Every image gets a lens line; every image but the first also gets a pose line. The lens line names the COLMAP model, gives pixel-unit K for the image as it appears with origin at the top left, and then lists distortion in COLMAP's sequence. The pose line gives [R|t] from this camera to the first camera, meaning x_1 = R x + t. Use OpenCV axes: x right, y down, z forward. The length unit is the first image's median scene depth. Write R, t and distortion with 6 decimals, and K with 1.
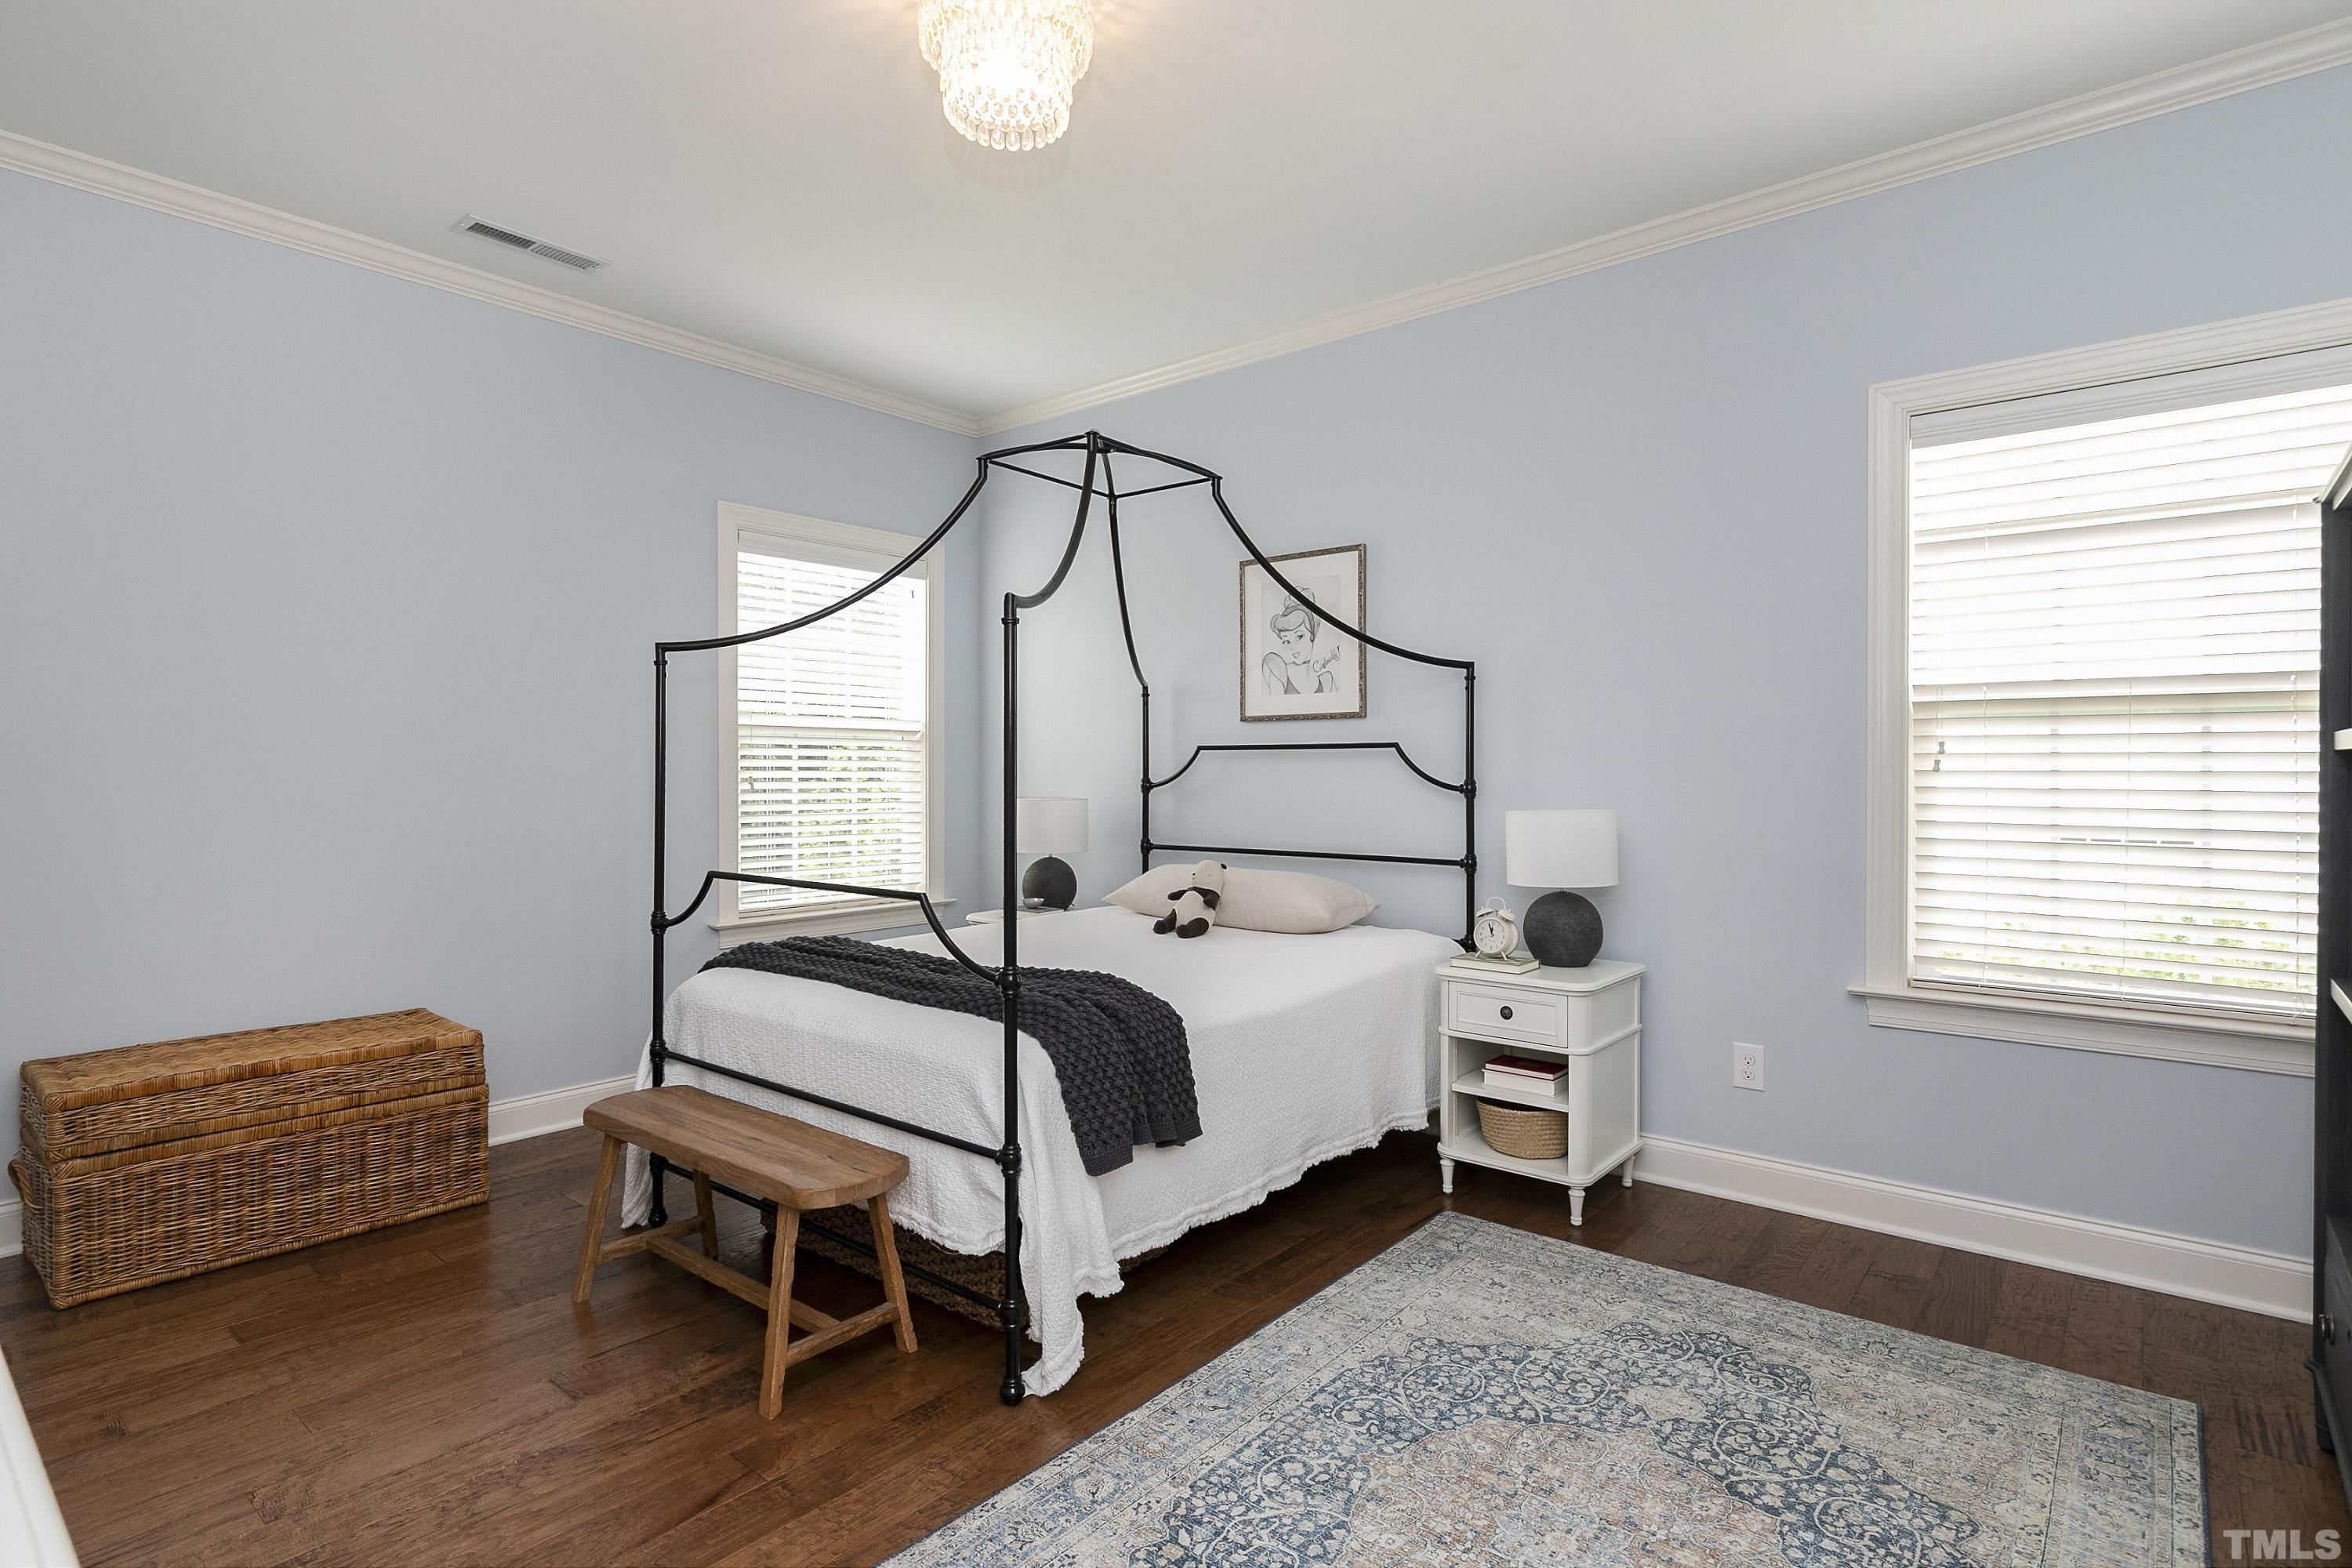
lens RADIAL K [[1161.0, 0, 1176.0], [0, 1161.0, 784.0], [0, 0, 1]] dist [0.000991, 0.000123]
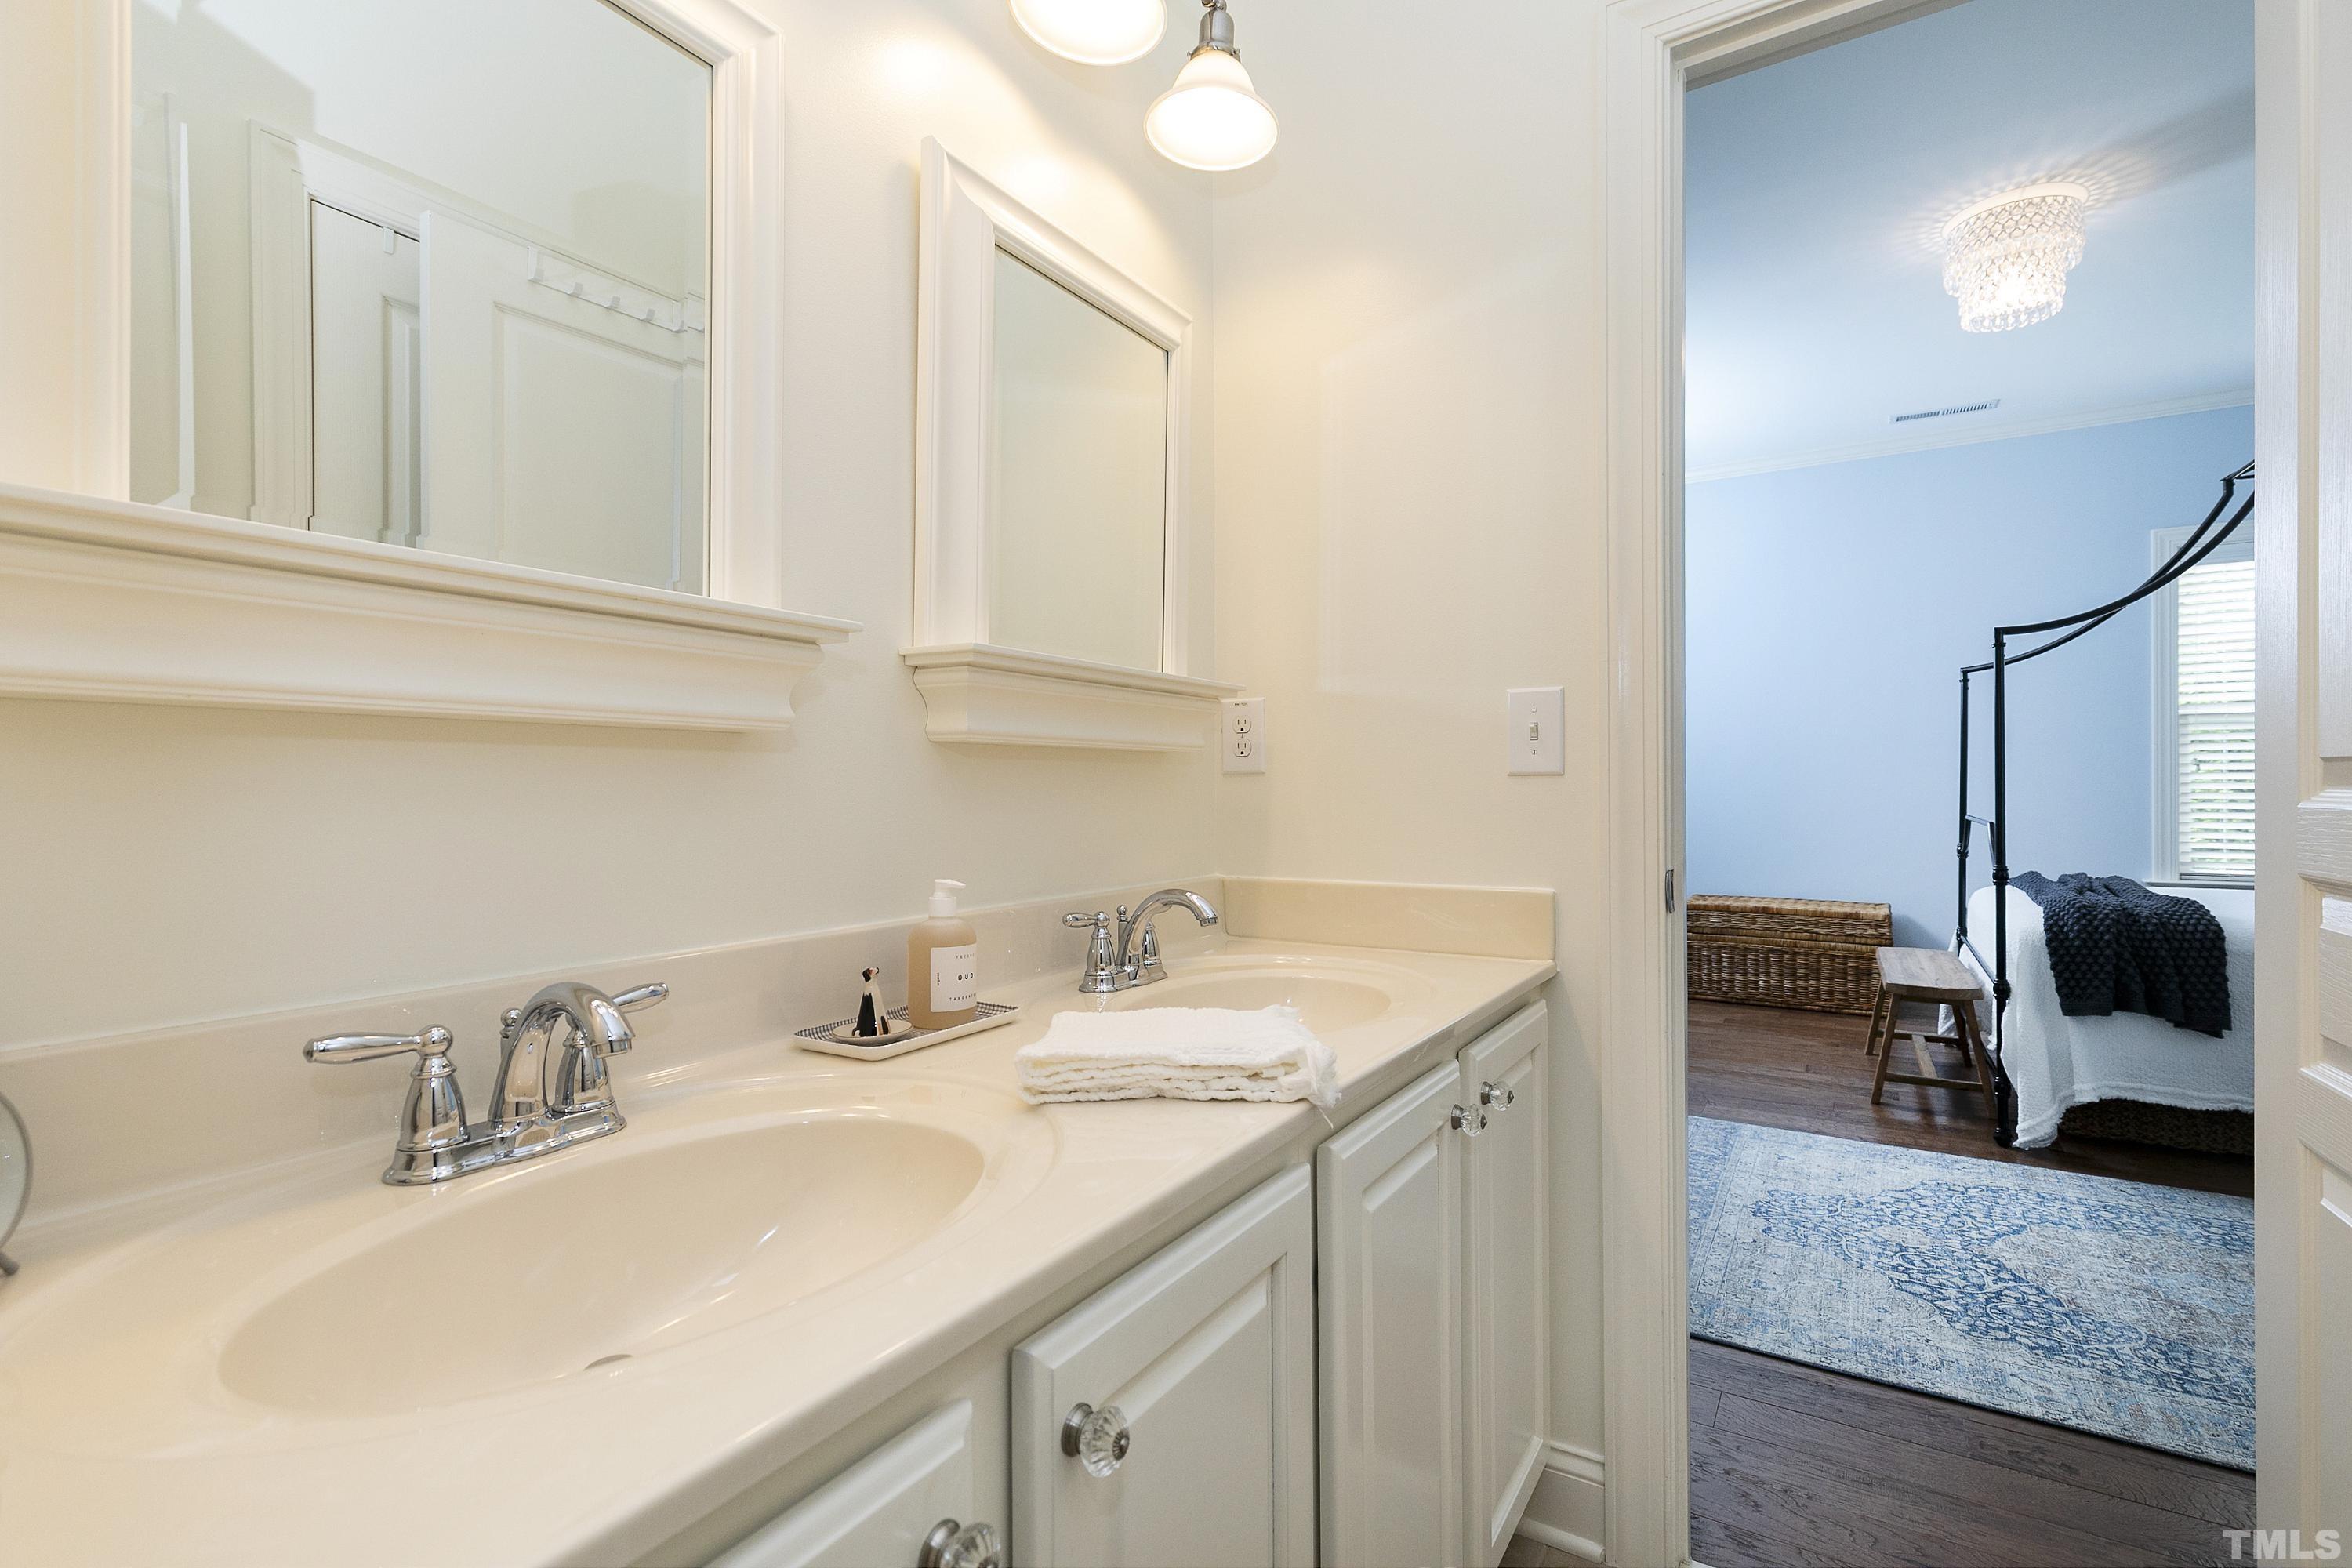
lens RADIAL K [[1075.6, 0, 1176.0], [0, 1075.6, 784.0], [0, 0, 1]] dist [-0.000587, -0.000143]
pose [[0.122962, -0.004785, -0.992400, 0.909259], [-0.000885, 0.999987, -0.004931, 0.043147], [0.992411, 0.001485, 0.122956, -0.221526]]
